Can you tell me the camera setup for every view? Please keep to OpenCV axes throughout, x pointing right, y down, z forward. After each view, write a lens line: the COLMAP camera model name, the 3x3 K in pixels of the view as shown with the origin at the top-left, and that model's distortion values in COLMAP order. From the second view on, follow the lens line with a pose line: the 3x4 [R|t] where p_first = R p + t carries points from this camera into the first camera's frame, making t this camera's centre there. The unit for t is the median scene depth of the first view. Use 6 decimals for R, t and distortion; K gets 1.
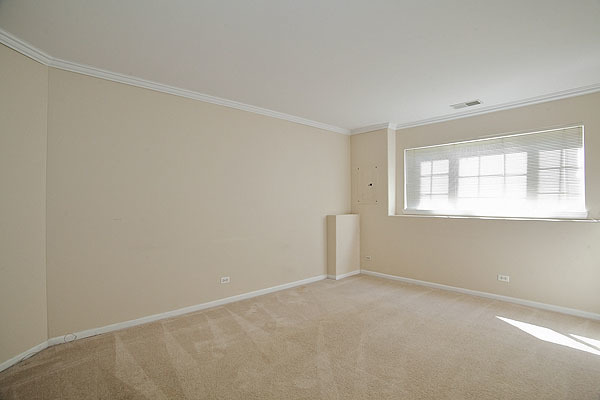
lens RADIAL K [[298.3, 0, 295.7], [0, 298.3, 201.5], [0, 0, 1]] dist [-0.085525, 0.035596]
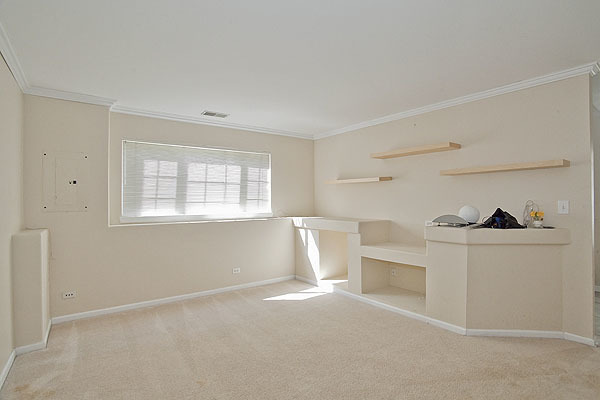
lens RADIAL K [[298.3, 0, 295.7], [0, 298.3, 201.5], [0, 0, 1]] dist [-0.085525, 0.035596]
pose [[0.099604, 0.008324, 0.994992, -0.453128], [0.010679, 0.999898, -0.009434, -0.003103], [-0.994970, 0.011565, 0.099505, 0.612674]]
